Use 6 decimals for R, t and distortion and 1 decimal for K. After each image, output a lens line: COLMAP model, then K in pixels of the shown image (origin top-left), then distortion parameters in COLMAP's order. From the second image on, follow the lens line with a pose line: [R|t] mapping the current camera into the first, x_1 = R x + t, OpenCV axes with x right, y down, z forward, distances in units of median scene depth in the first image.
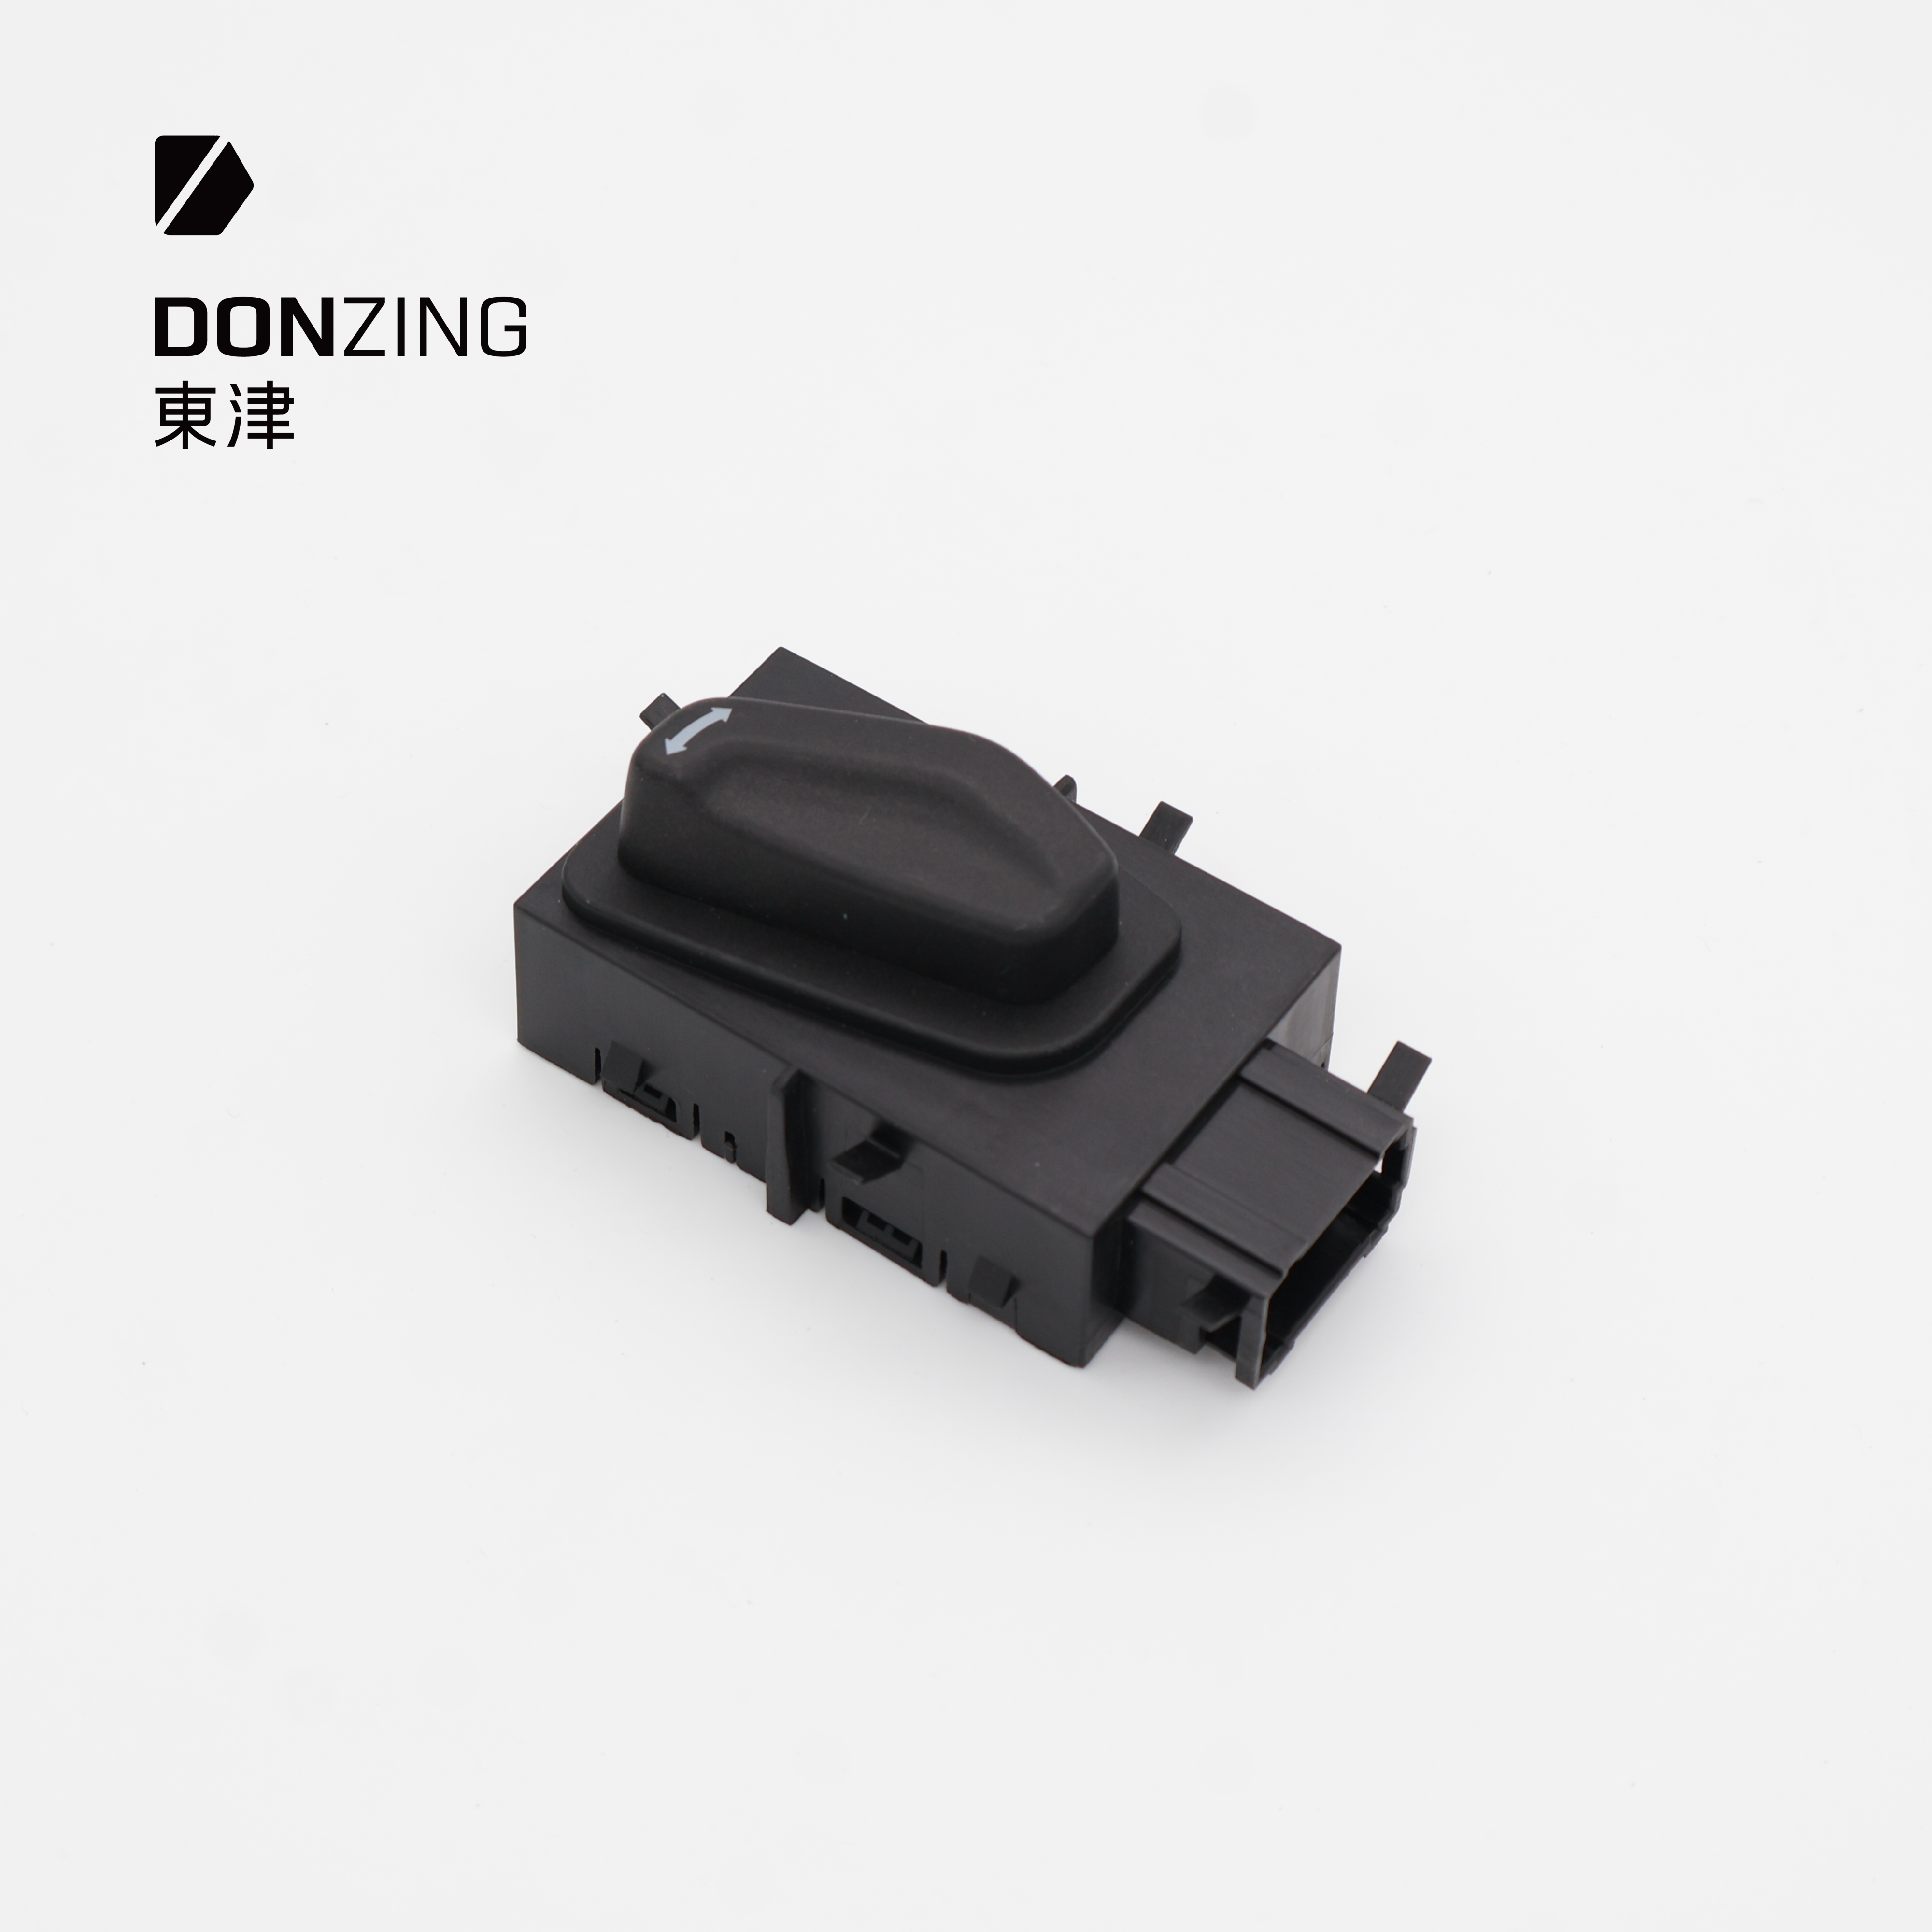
lens RADIAL K [[4321.9, 0, 966.0], [0, 4321.9, 966.0], [0, 0, 1]] dist [0.013784, 0.027333]
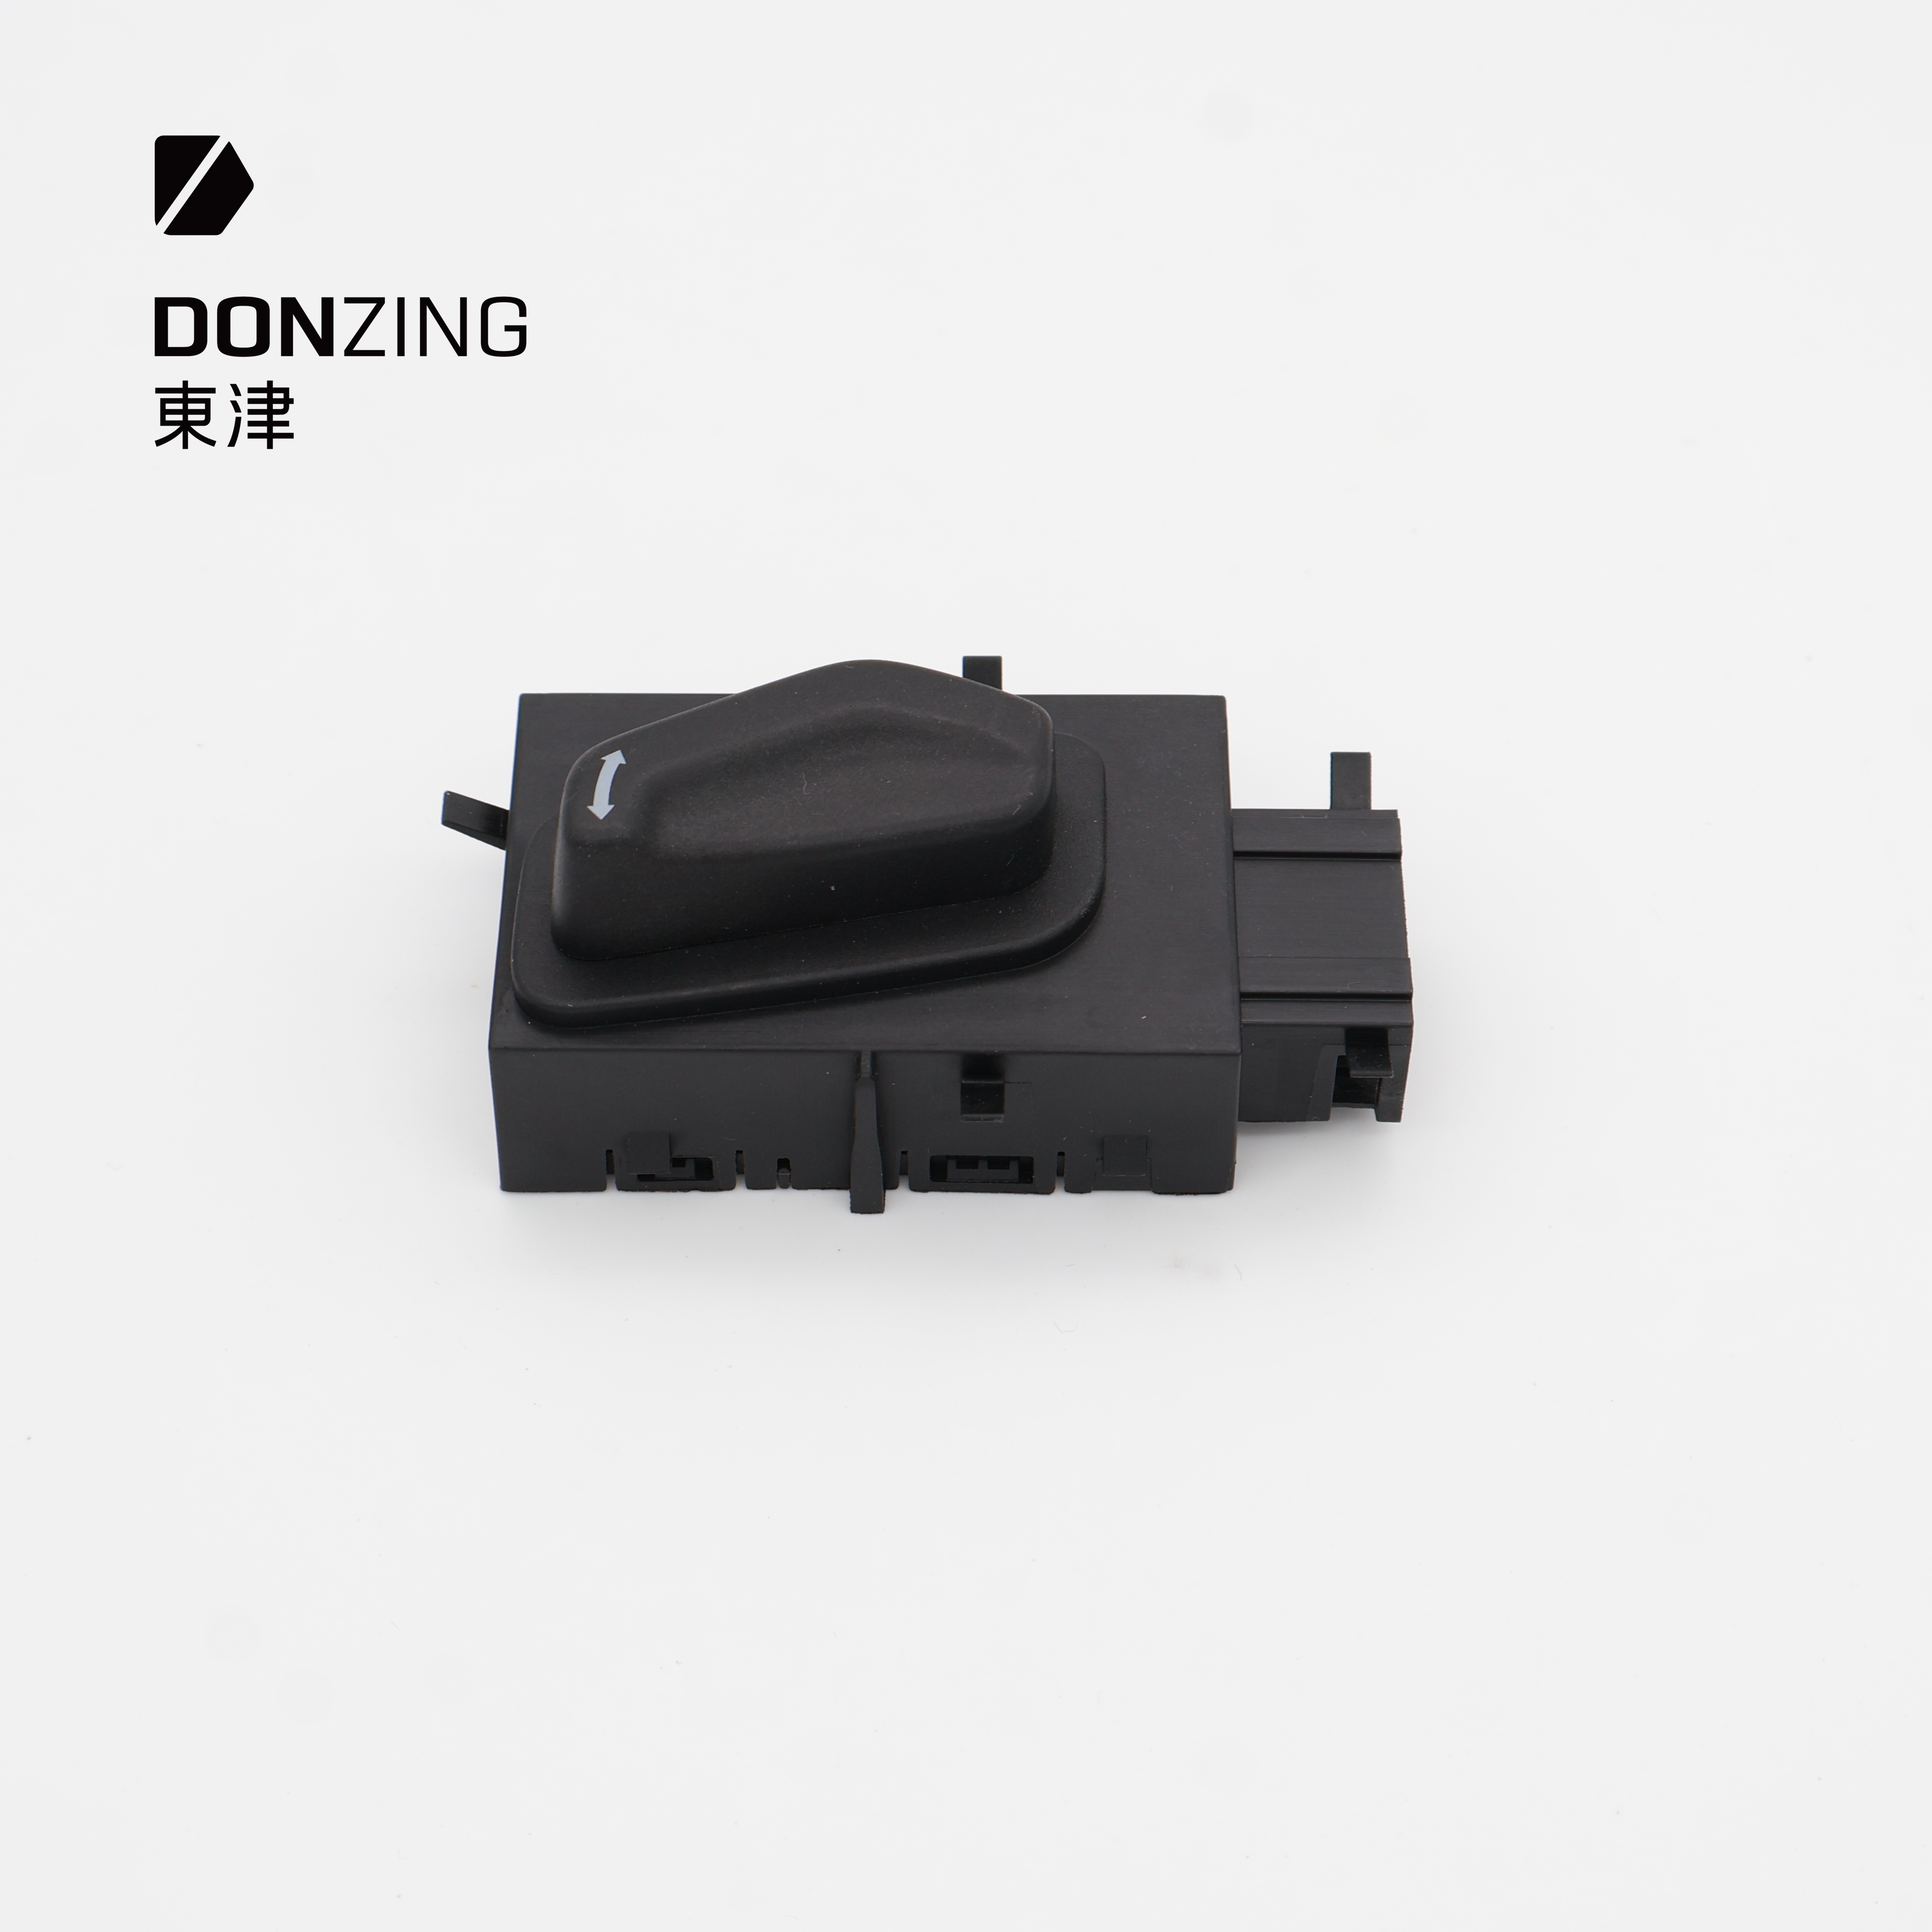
lens RADIAL K [[4321.9, 0, 966.0], [0, 4321.9, 966.0], [0, 0, 1]] dist [0.013784, 0.027333]
pose [[0.819295, -0.458993, 0.343631, -0.334015], [0.450172, 0.886107, 0.110272, -0.086886], [-0.355107, 0.064348, 0.932608, 0.098274]]
